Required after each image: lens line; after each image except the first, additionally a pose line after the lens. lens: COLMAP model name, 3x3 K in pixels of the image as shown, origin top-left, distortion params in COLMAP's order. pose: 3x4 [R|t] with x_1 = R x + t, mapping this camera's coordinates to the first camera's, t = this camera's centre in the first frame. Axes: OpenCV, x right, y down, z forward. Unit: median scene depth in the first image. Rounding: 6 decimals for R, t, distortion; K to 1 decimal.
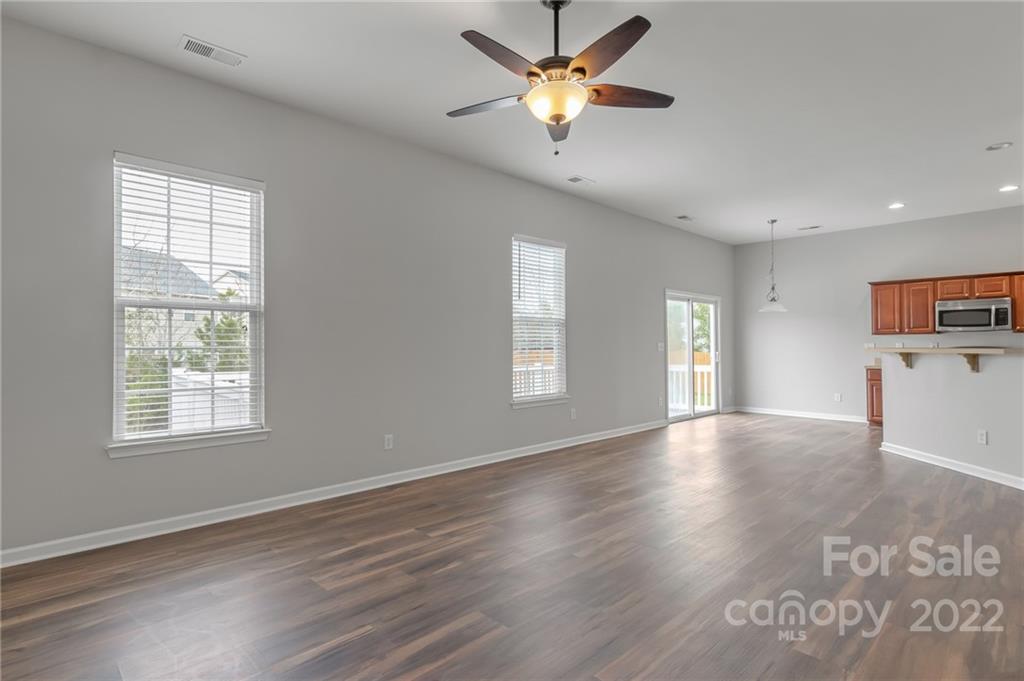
lens RADIAL K [[520.4, 0, 512.9], [0, 520.4, 341.7], [0, 0, 1]] dist [0.000110, 0.002047]
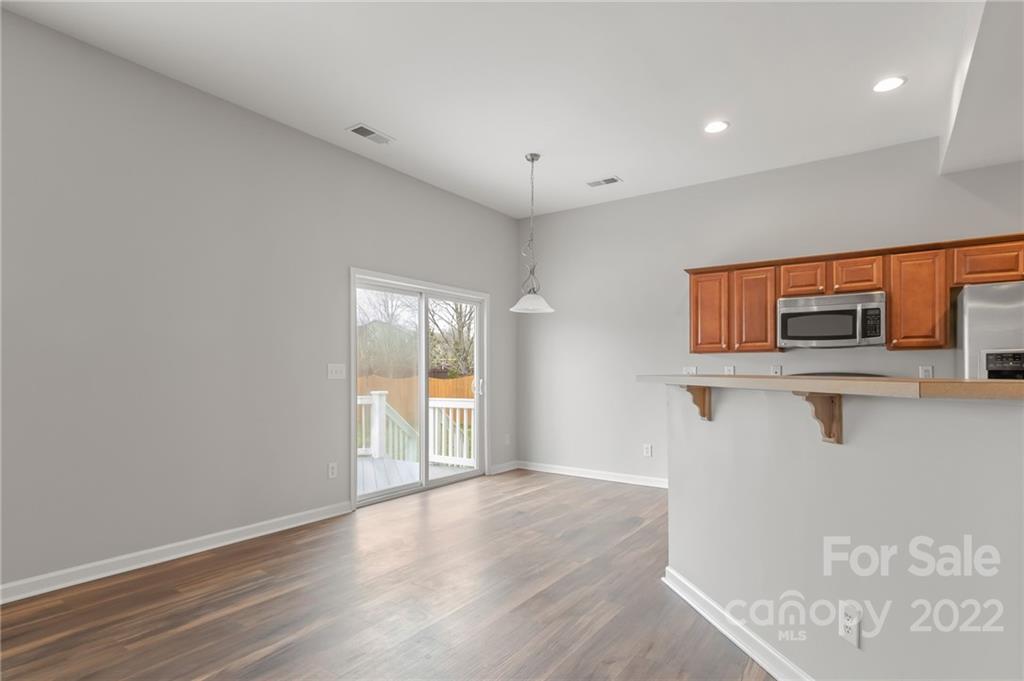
lens RADIAL K [[531.2, 0, 513.5], [0, 531.2, 369.3], [0, 0, 1]] dist [-0.004647, 0.001992]
pose [[0.982968, 0.004302, 0.183728, 0.419439], [-0.005485, 0.999967, 0.005930, 0.004034], [-0.183696, -0.006836, 0.982959, 0.473921]]
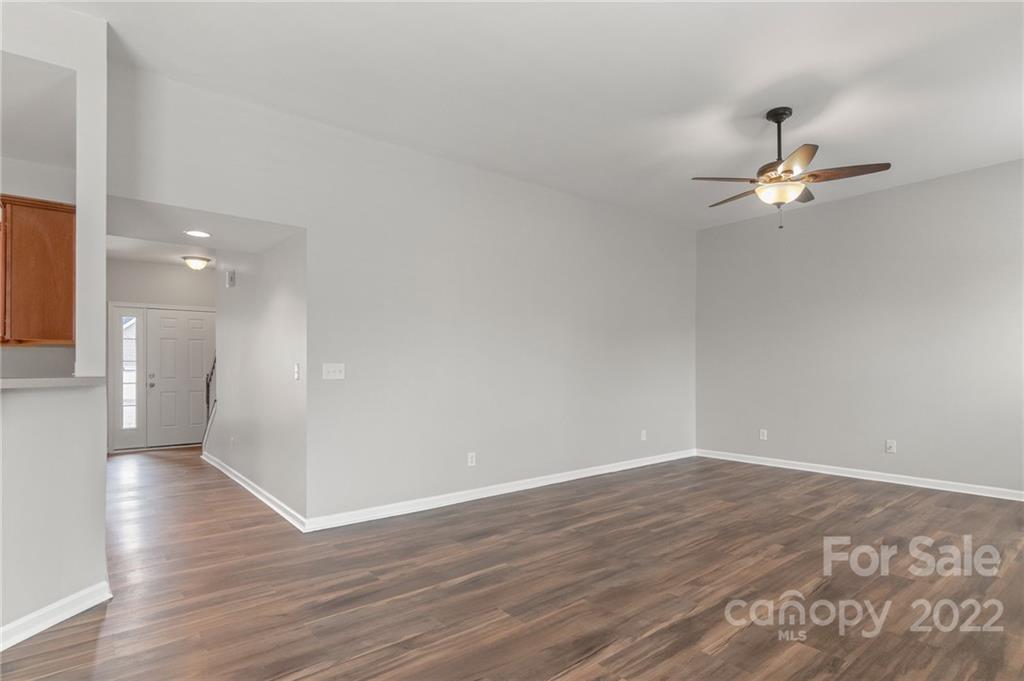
lens RADIAL K [[522.8, 0, 514.2], [0, 522.8, 376.0], [0, 0, 1]] dist [-0.000942, 0.000132]
pose [[-0.996221, 0.004574, 0.086738, 0.273228], [0.005002, 0.999976, 0.004726, 0.008902], [-0.086714, 0.005142, -0.996220, 0.985690]]
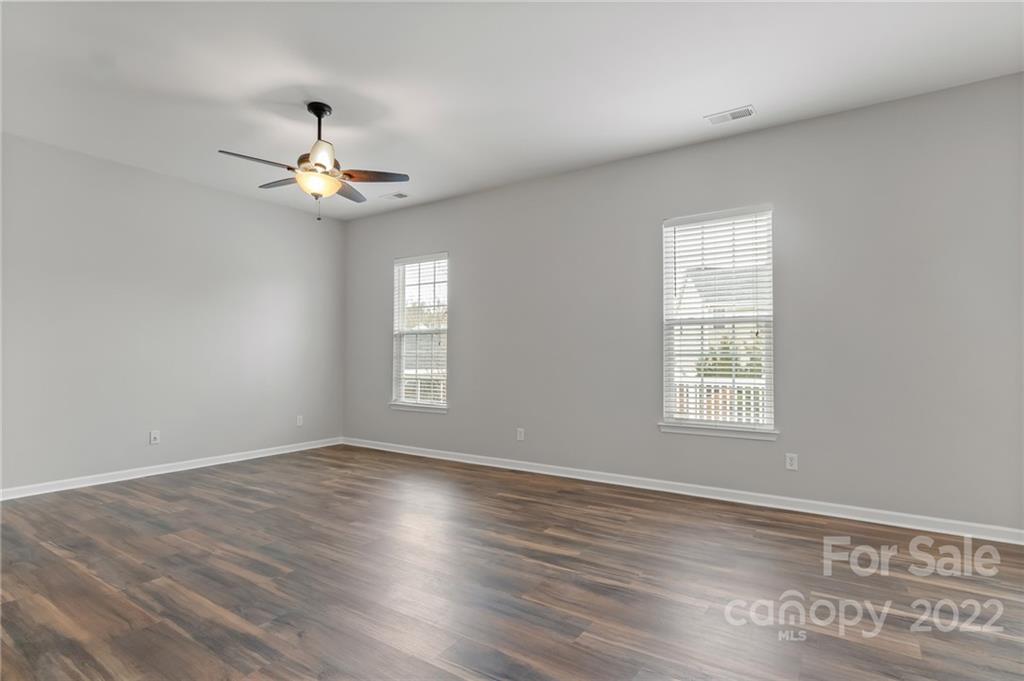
lens RADIAL K [[520.4, 0, 512.9], [0, 520.4, 341.7], [0, 0, 1]] dist [0.000110, 0.002047]
pose [[0.200116, -0.023312, -0.979495, 0.634540], [0.005841, 0.999728, -0.022600, 0.003344], [0.979755, -0.001199, 0.200198, 0.498773]]
